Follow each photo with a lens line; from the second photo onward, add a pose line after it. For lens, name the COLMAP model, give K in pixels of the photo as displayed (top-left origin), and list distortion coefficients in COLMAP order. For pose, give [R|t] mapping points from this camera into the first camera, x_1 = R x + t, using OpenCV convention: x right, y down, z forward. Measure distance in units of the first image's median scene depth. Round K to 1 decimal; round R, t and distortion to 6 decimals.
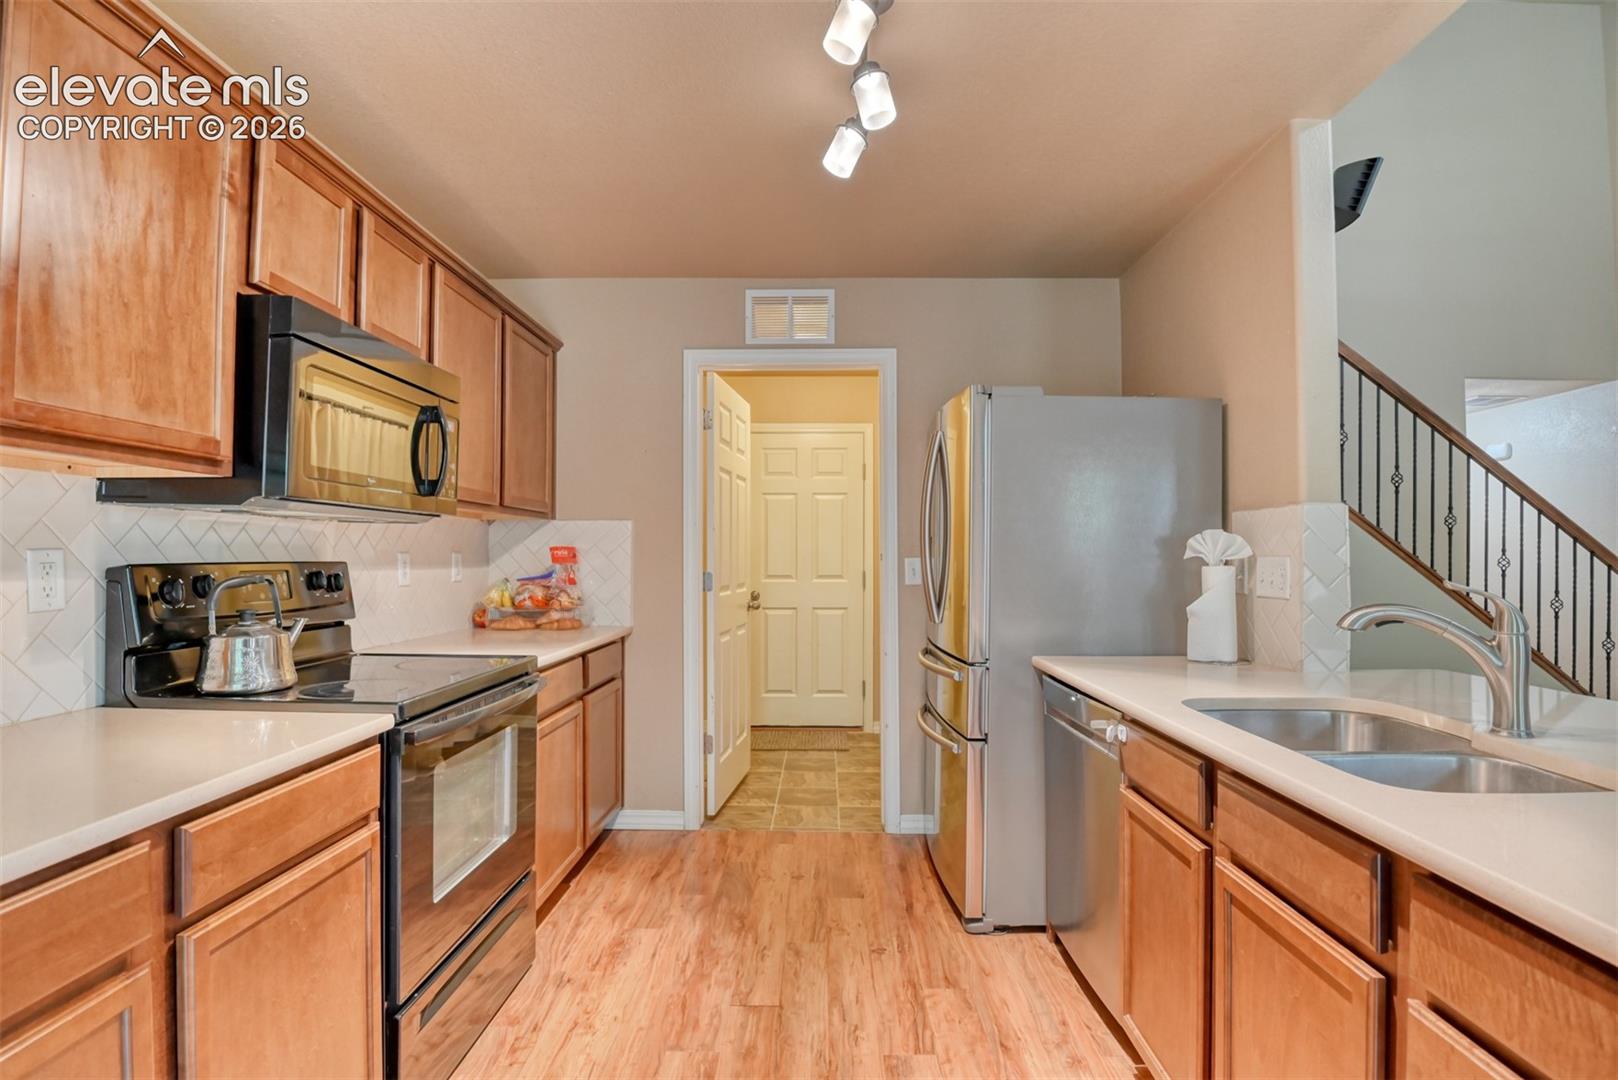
lens RADIAL K [[785.7, 0, 819.6], [0, 785.7, 554.6], [0, 0, 1]] dist [-0.021857, -0.002518]
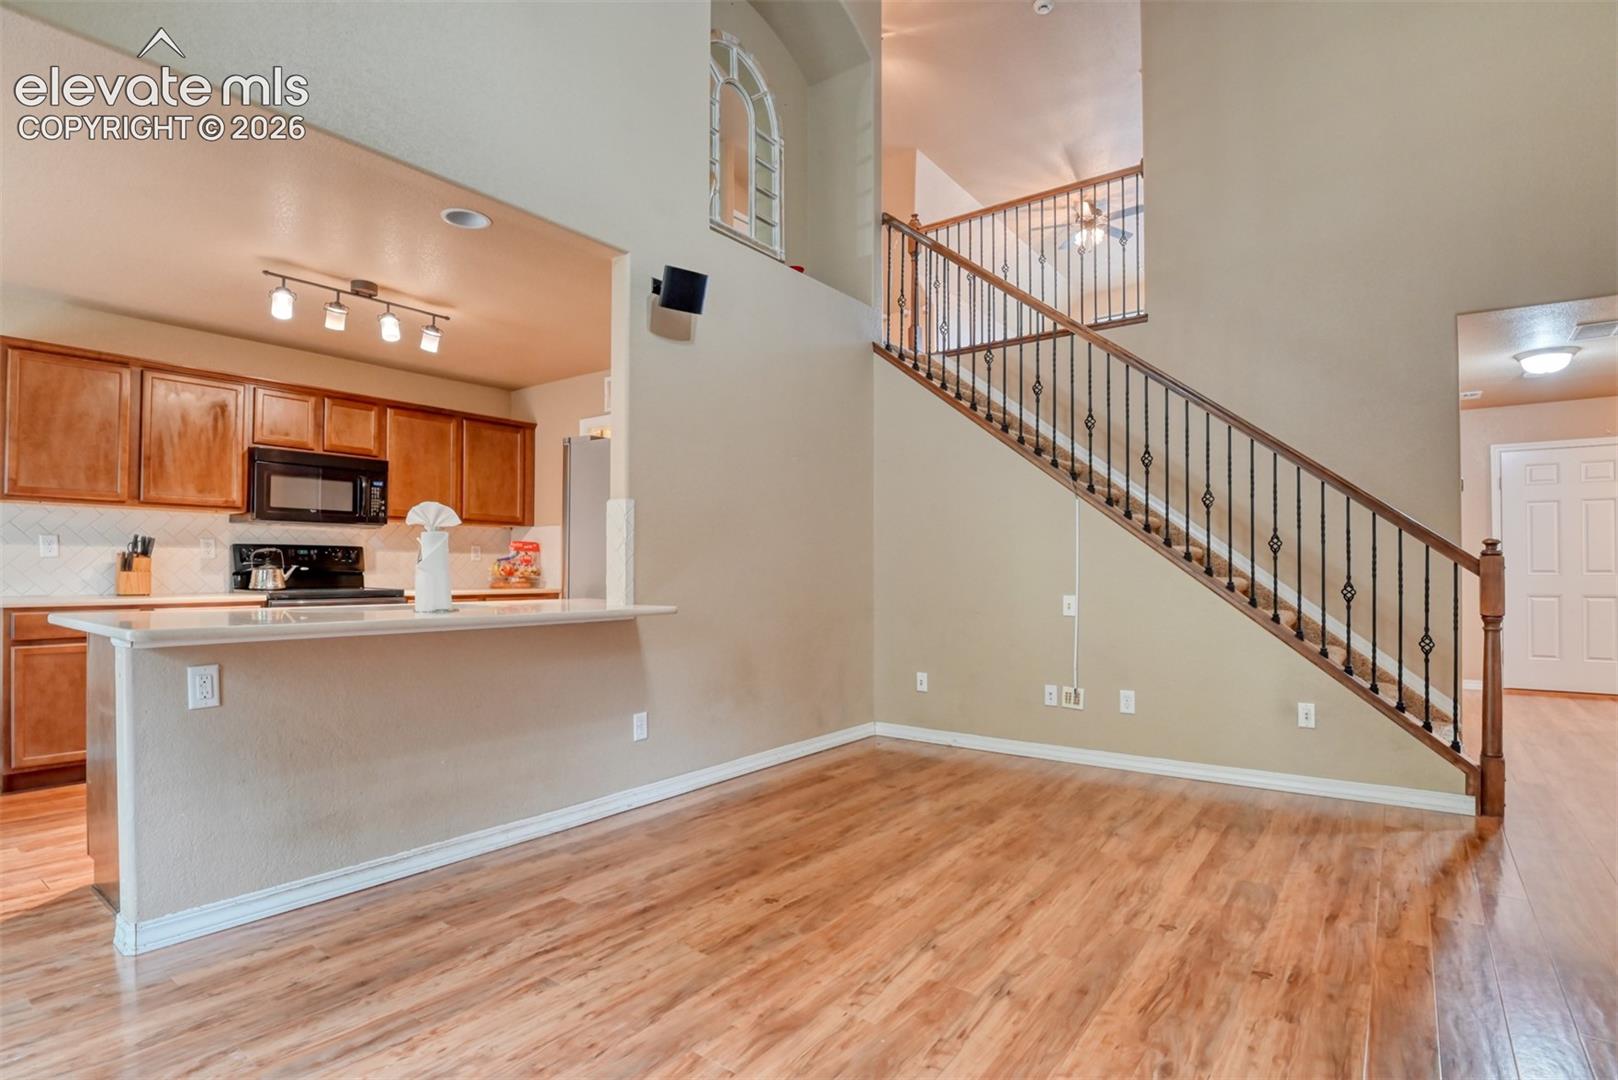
lens RADIAL K [[785.7, 0, 803.0], [0, 785.7, 540.8], [0, 0, 1]] dist [-0.021857, -0.002518]
pose [[0.808907, -0.028095, -0.587265, 1.834559], [0.006587, 0.999228, -0.038731, 0.092599], [0.587900, 0.027462, 0.808468, -0.073832]]
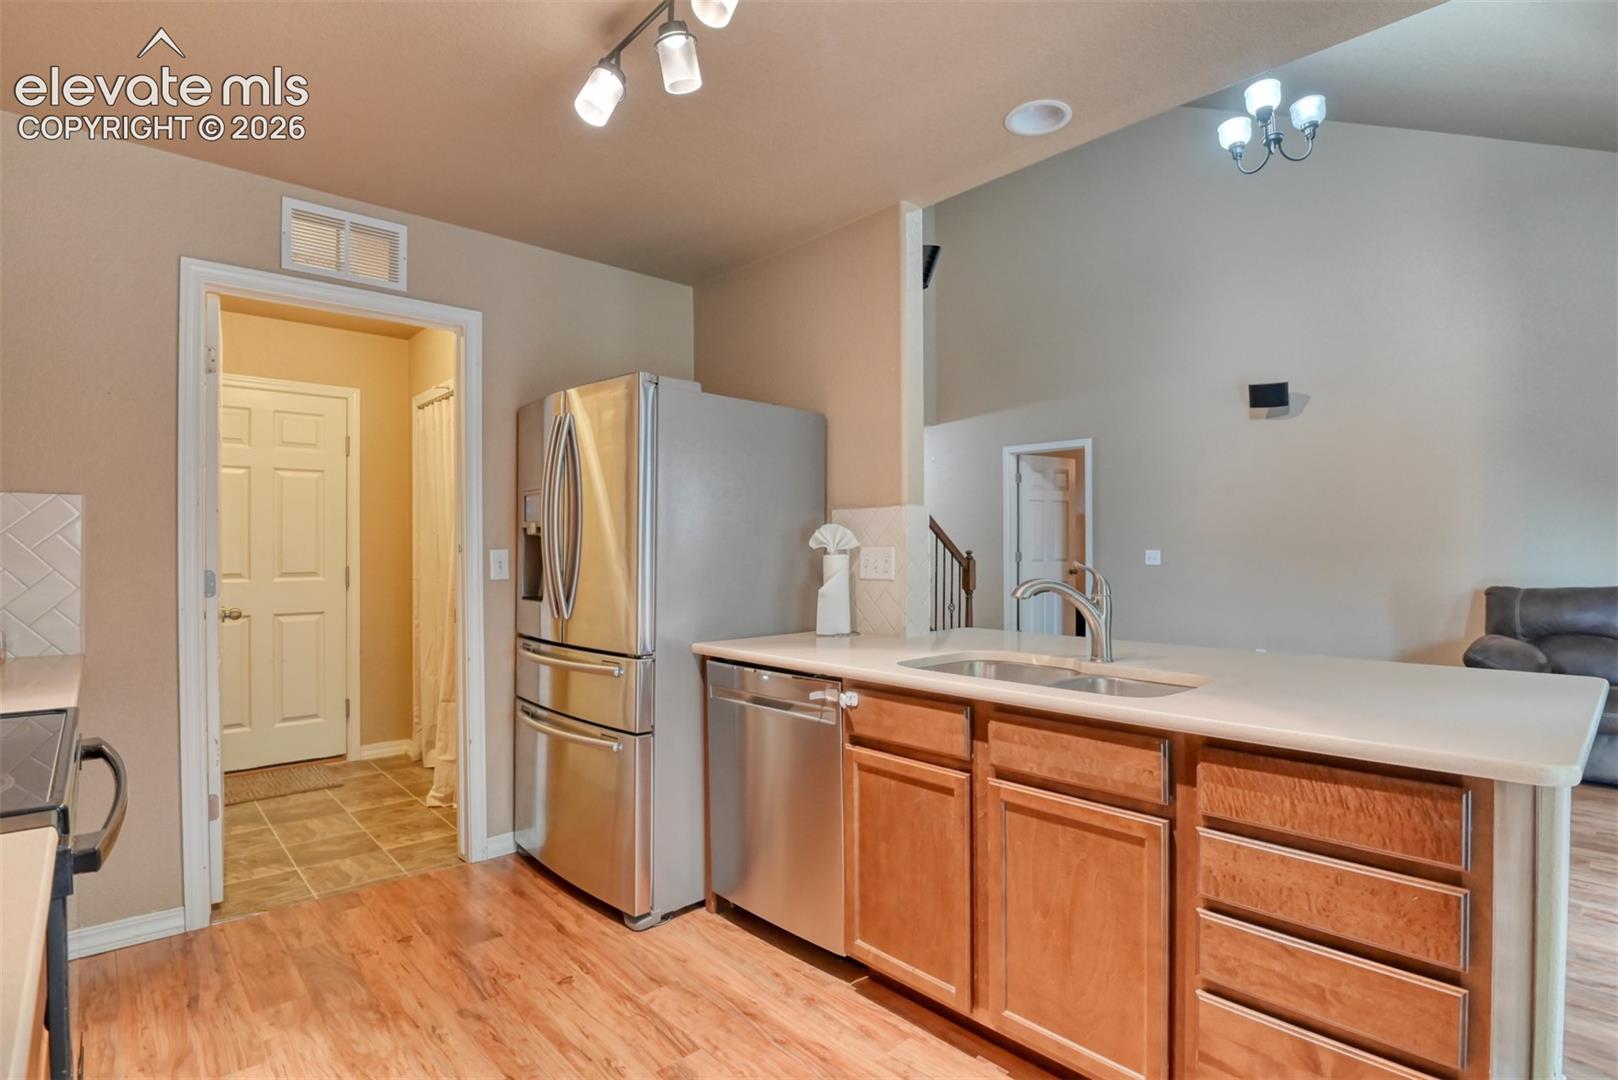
lens RADIAL K [[785.7, 0, 825.7], [0, 785.7, 553.7], [0, 0, 1]] dist [-0.021857, -0.002518]
pose [[0.728555, -0.007469, 0.684946, -0.307927], [0.001590, 0.999956, 0.009212, 0.002131], [-0.684985, -0.005622, 0.728536, 0.129006]]
